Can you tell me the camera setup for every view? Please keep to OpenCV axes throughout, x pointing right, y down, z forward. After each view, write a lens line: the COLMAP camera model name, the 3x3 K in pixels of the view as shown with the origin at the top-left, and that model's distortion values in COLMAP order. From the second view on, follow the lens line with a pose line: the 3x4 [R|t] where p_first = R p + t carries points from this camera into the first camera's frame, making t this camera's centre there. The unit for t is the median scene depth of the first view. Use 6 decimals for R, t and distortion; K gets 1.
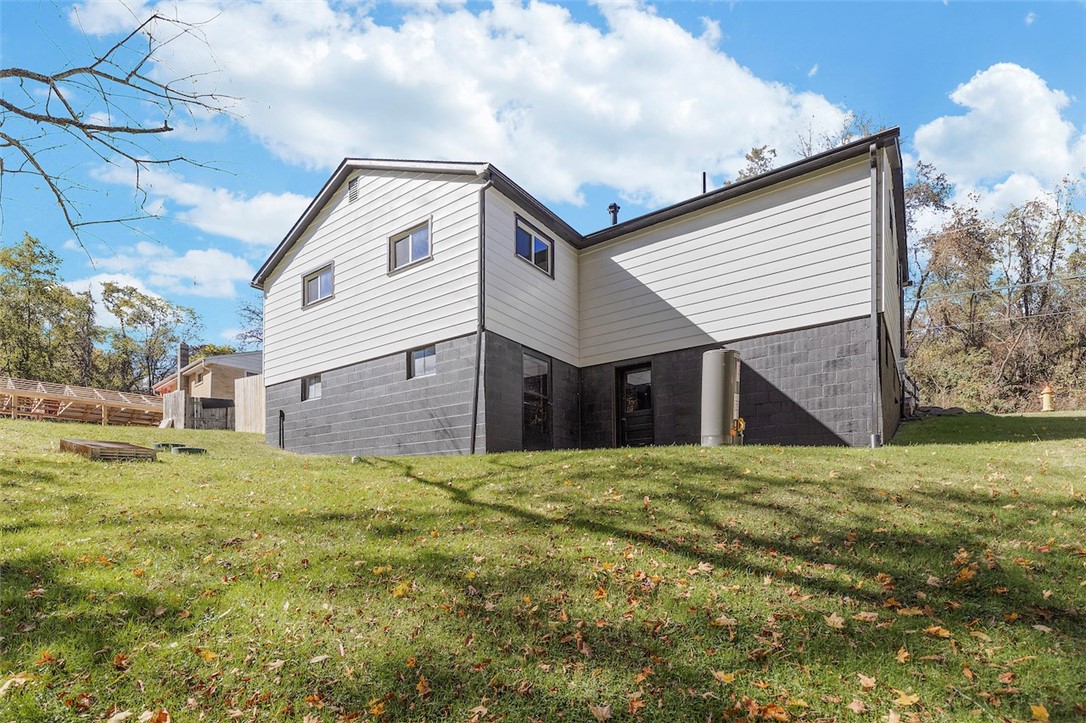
lens RADIAL K [[490.1, 0, 543.0], [0, 490.1, 361.5], [0, 0, 1]] dist [0.001651, -0.000204]
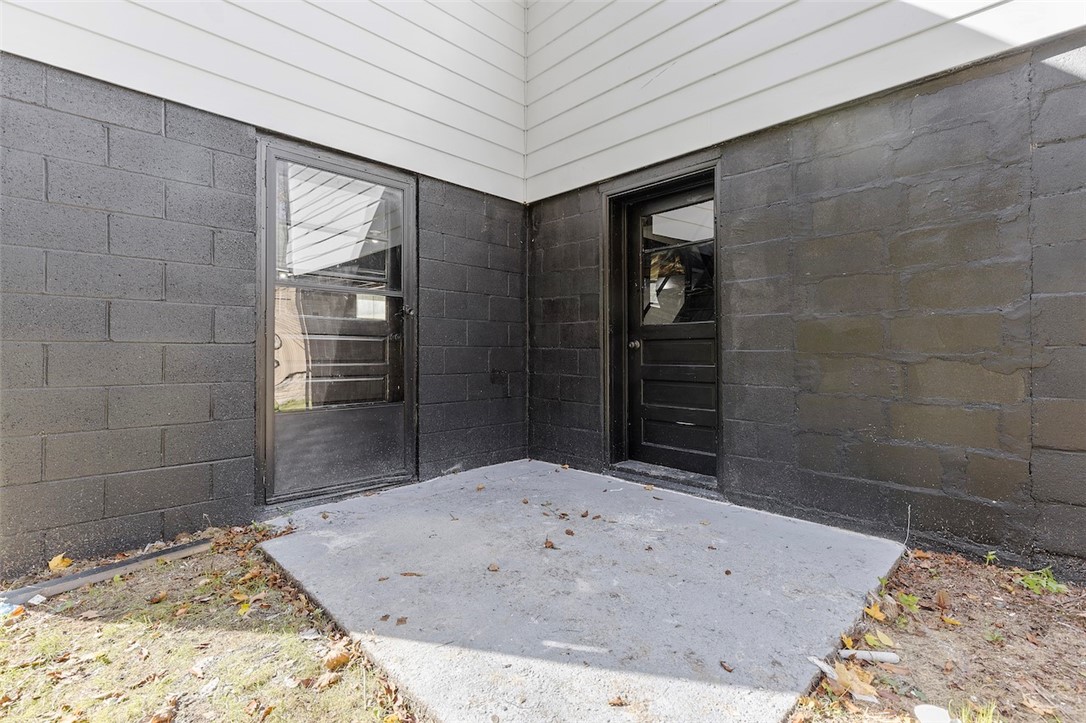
lens RADIAL K [[490.1, 0, 543.0], [0, 490.1, 361.5], [0, 0, 1]] dist [0.001651, -0.000204]
pose [[0.990403, -0.018810, -0.136925, 0.145519], [0.057158, 0.957750, 0.281864, 0.024224], [0.125838, -0.286985, 0.949634, 0.632732]]
